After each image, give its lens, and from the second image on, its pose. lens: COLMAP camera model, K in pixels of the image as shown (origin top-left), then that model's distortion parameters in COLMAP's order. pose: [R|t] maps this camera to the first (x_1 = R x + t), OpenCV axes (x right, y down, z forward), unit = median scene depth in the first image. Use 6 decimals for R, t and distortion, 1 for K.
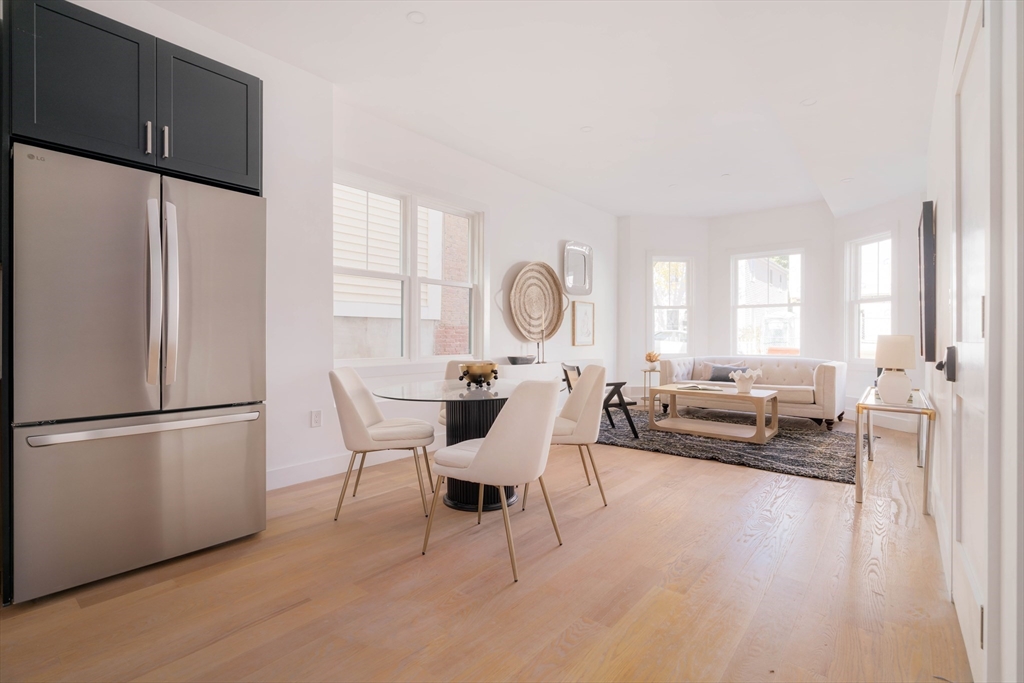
lens RADIAL K [[472.4, 0, 534.6], [0, 472.4, 345.1], [0, 0, 1]] dist [-0.007912, 0.000451]
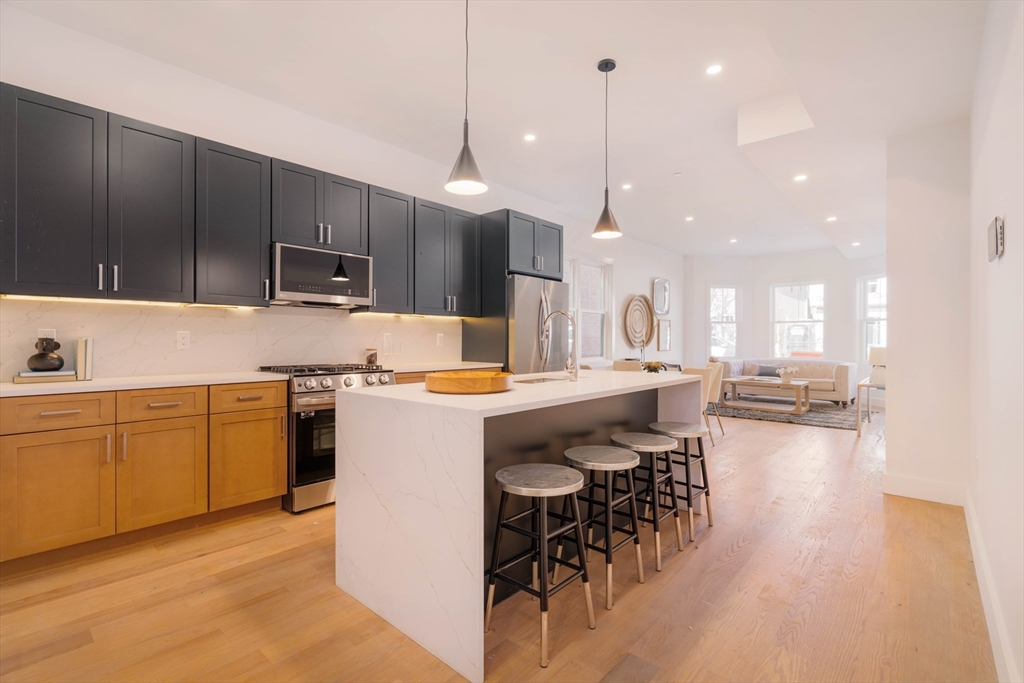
lens RADIAL K [[472.4, 0, 515.9], [0, 472.4, 343.4], [0, 0, 1]] dist [-0.007912, 0.000451]
pose [[0.998407, 0.001984, -0.056393, -0.303699], [-0.002392, 0.999972, -0.007157, -0.011797], [0.056377, 0.007281, 0.998383, -0.505819]]
